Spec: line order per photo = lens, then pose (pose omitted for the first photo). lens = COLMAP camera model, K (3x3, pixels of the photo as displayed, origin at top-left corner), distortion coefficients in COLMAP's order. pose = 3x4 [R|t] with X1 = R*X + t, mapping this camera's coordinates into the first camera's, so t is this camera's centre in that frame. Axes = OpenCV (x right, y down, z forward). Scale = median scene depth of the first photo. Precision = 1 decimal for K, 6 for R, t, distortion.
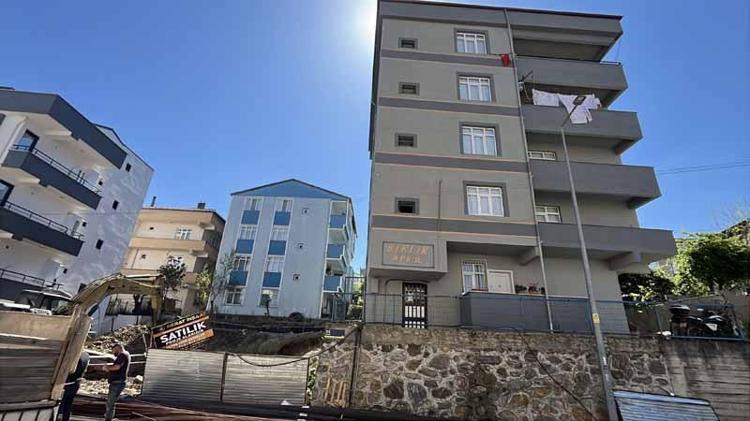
lens RADIAL K [[344.6, 0, 370.1], [0, 344.6, 210.7], [0, 0, 1]] dist [-0.000124, 0.000081]
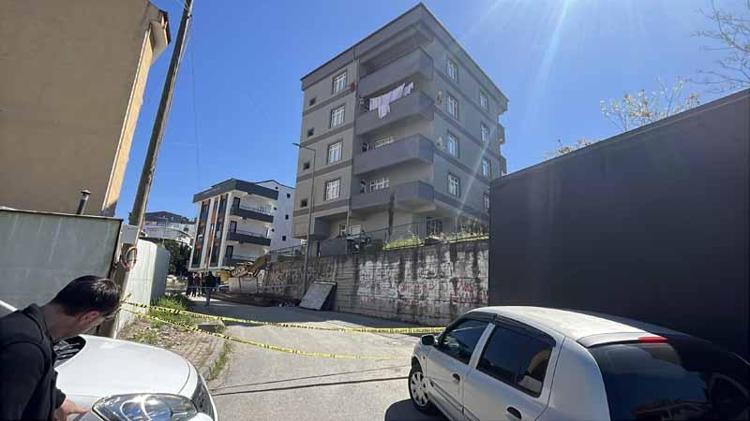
lens RADIAL K [[344.6, 0, 370.1], [0, 344.6, 210.7], [0, 0, 1]] dist [-0.000124, 0.000081]
pose [[0.712762, -0.194542, -0.673887, 1.690773], [0.271099, 0.962511, 0.008874, 0.112849], [0.646897, -0.189015, 0.738781, -0.204117]]
